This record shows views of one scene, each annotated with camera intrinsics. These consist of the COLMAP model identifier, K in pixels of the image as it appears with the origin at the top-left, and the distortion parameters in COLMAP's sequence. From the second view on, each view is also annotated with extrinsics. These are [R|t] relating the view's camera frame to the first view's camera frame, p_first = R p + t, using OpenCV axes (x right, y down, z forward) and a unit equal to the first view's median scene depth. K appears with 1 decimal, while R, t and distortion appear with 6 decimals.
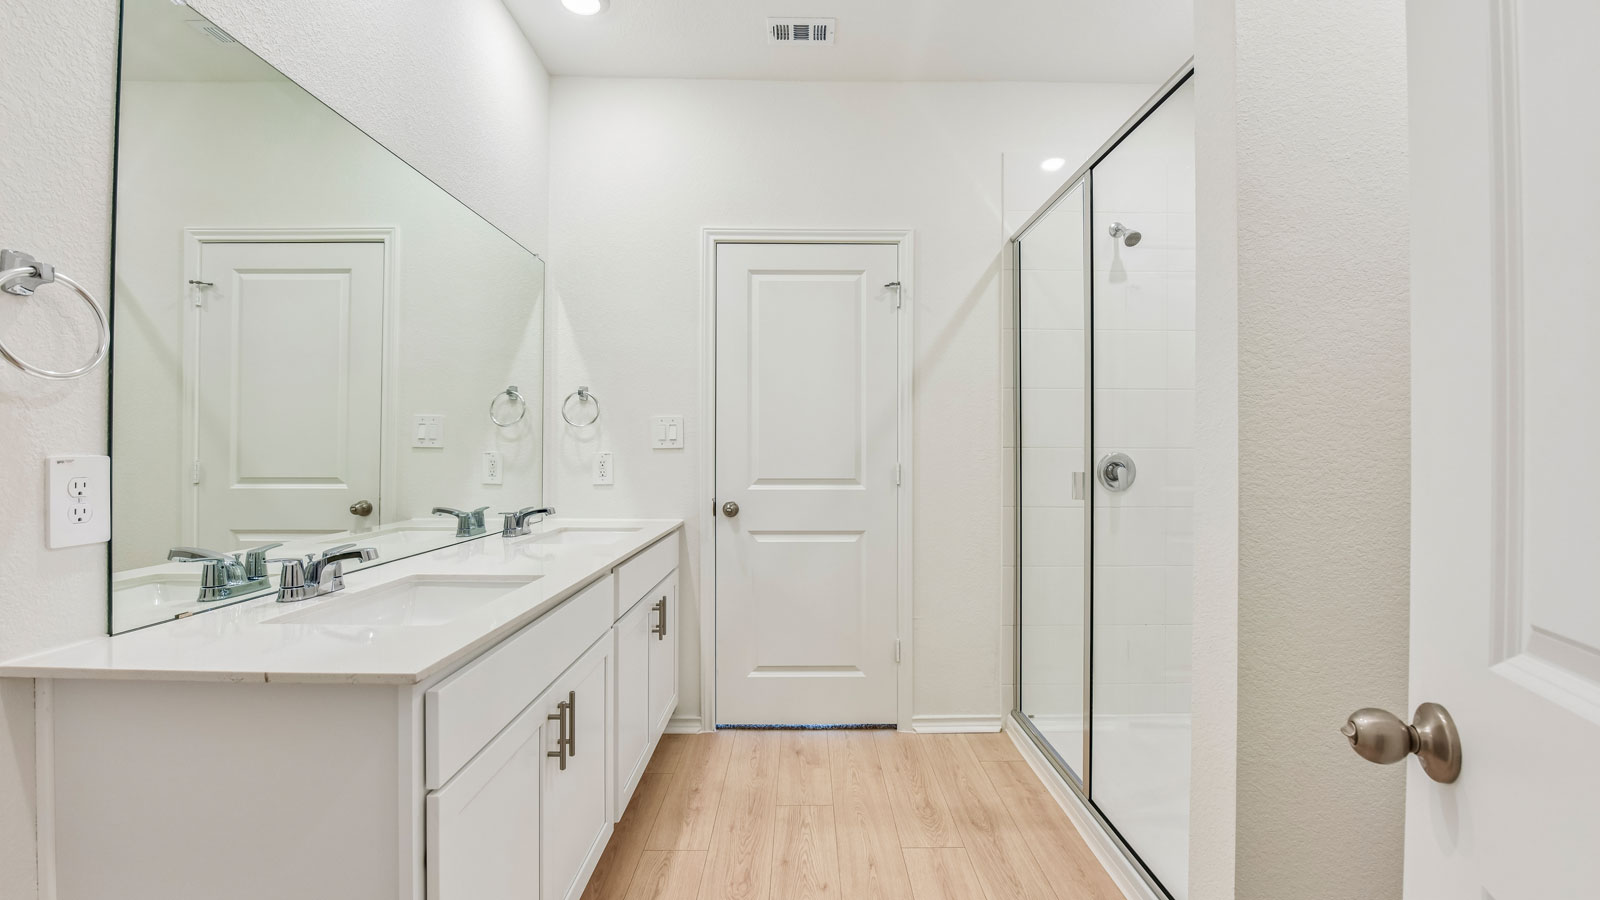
lens RADIAL K [[662.9, 0, 797.7], [0, 662.9, 449.2], [0, 0, 1]] dist [-0.015866, -0.001579]
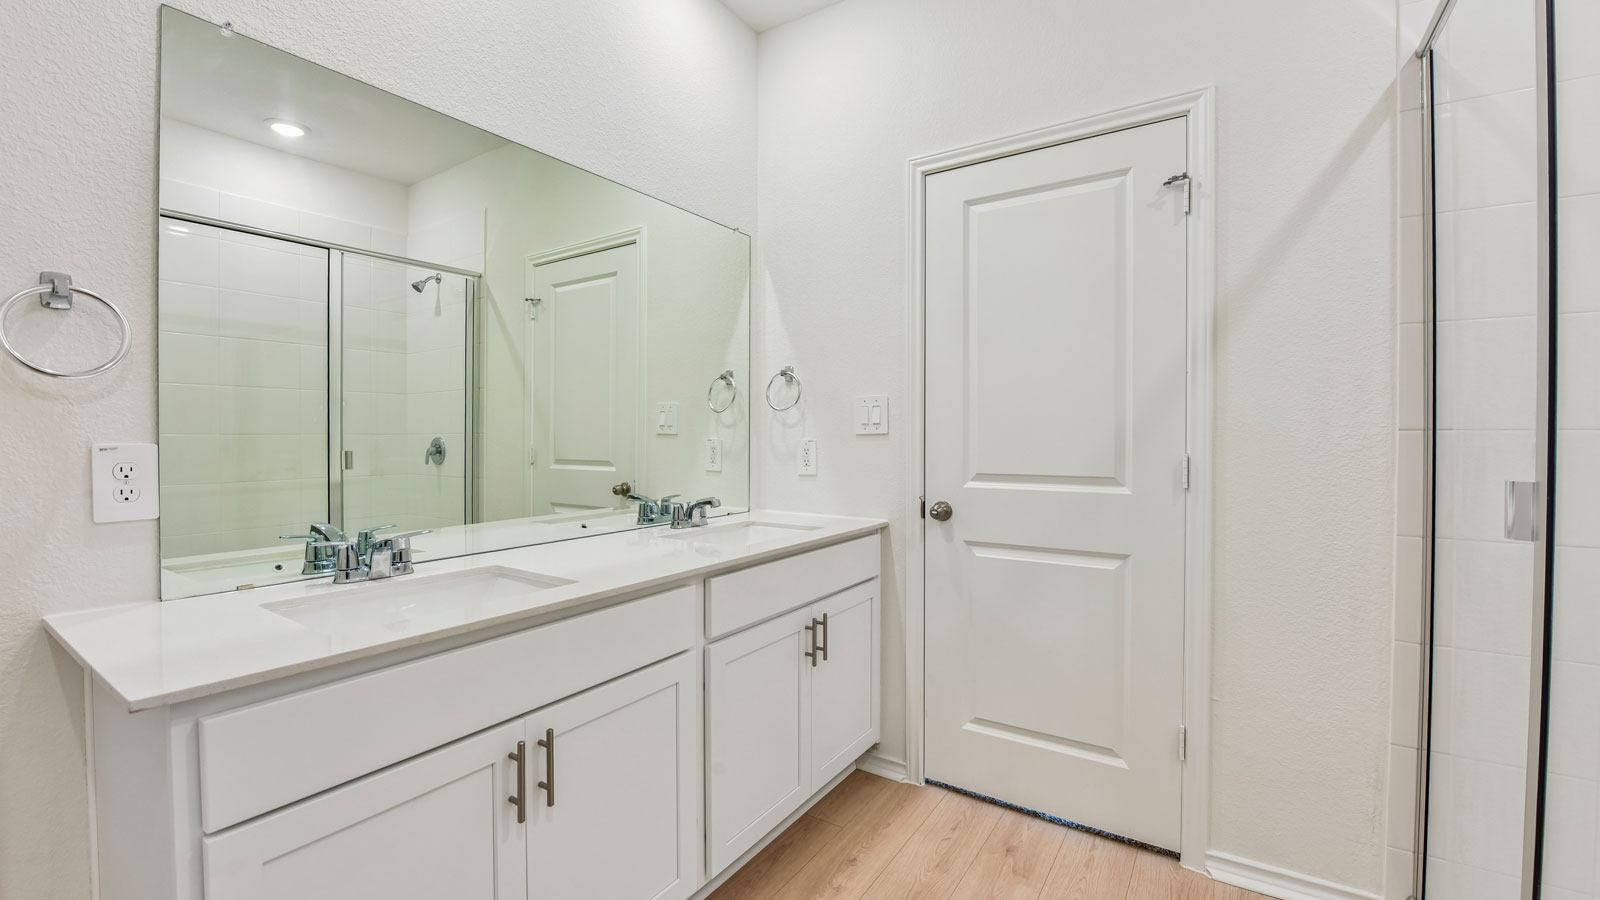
lens RADIAL K [[662.9, 0, 793.0], [0, 662.9, 444.6], [0, 0, 1]] dist [-0.015866, -0.001579]
pose [[0.829214, 0.005528, -0.558904, 0.191436], [0.003446, 0.999882, 0.015003, -0.000910], [0.558921, -0.014367, 0.829096, 0.251278]]
